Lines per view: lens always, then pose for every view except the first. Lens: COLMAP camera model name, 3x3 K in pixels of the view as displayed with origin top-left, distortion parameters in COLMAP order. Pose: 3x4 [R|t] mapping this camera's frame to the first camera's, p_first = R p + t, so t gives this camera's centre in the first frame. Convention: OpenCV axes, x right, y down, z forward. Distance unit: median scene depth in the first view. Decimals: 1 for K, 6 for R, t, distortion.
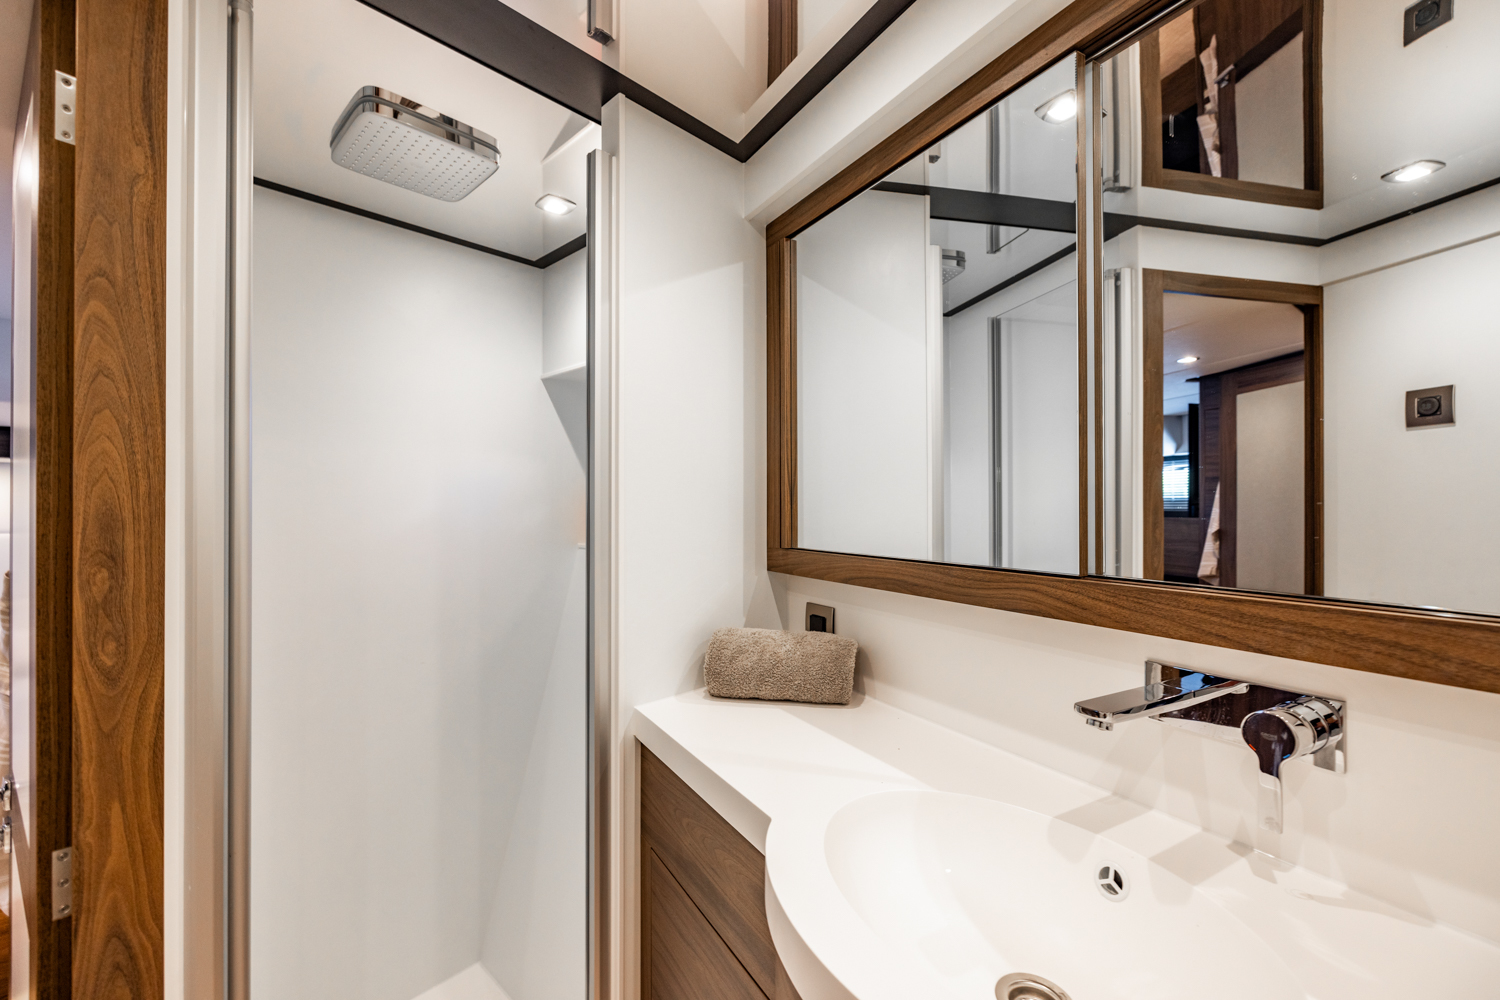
lens RADIAL K [[629.3, 0, 744.0], [0, 629.3, 505.0], [0, 0, 1]] dist [-0.000679, -0.000202]
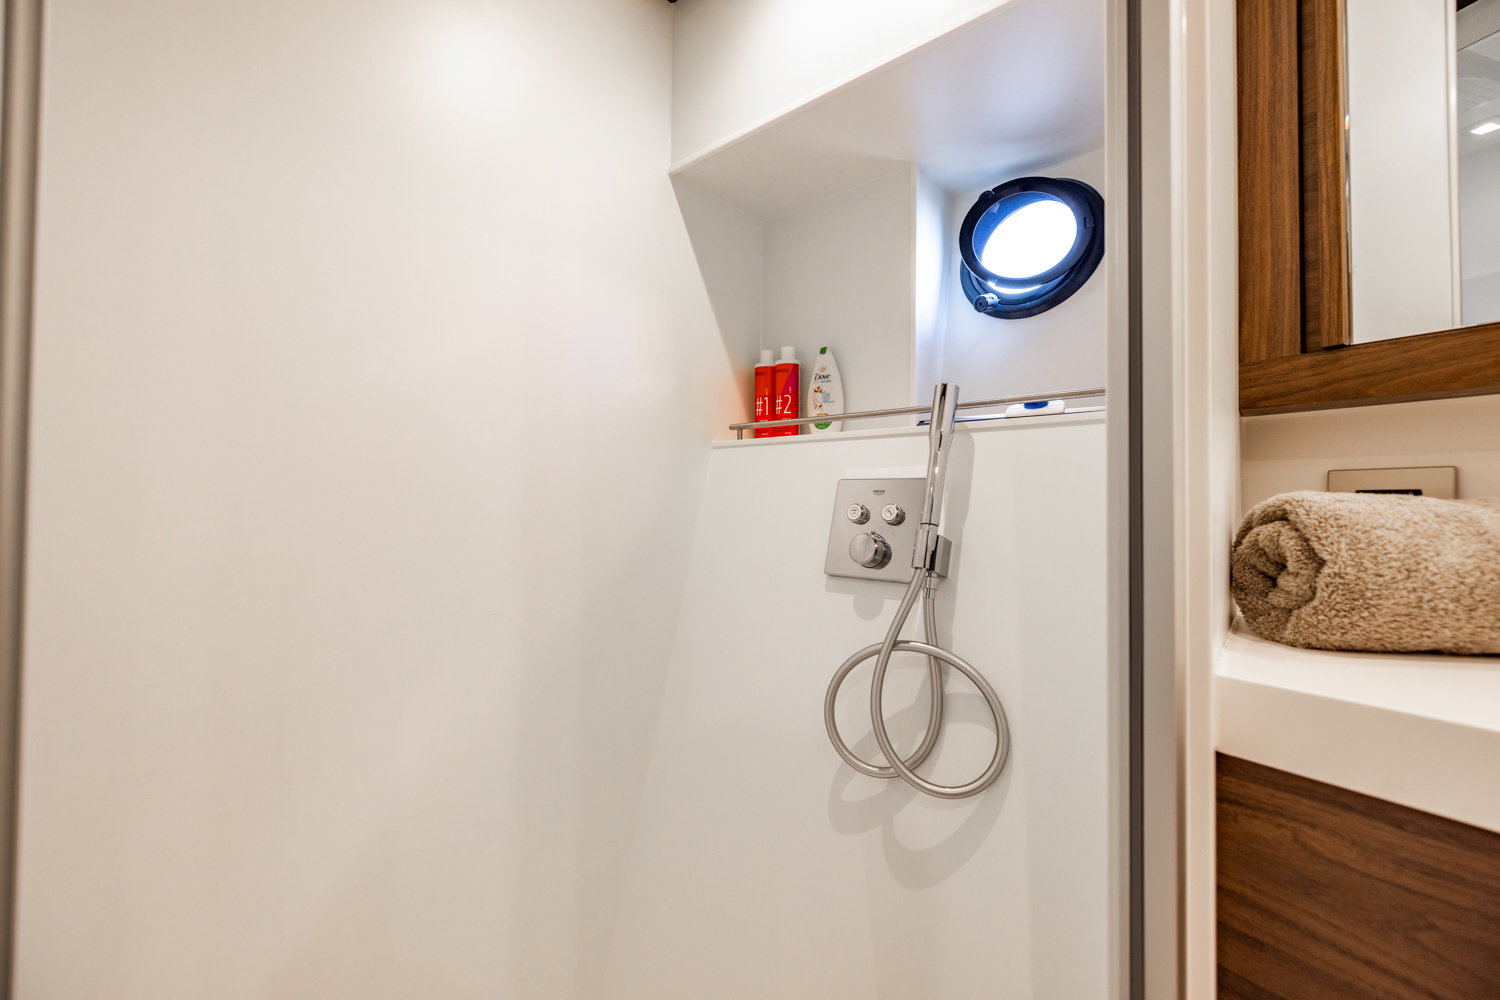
lens RADIAL K [[624.9, 0, 743.6], [0, 624.9, 498.4], [0, 0, 1]] dist [-0.000297, -0.000269]
pose [[0.998945, 0.007867, 0.045242, -0.392509], [-0.007558, 0.999947, -0.006984, 0.186598], [-0.045295, 0.006634, 0.998952, 0.532760]]
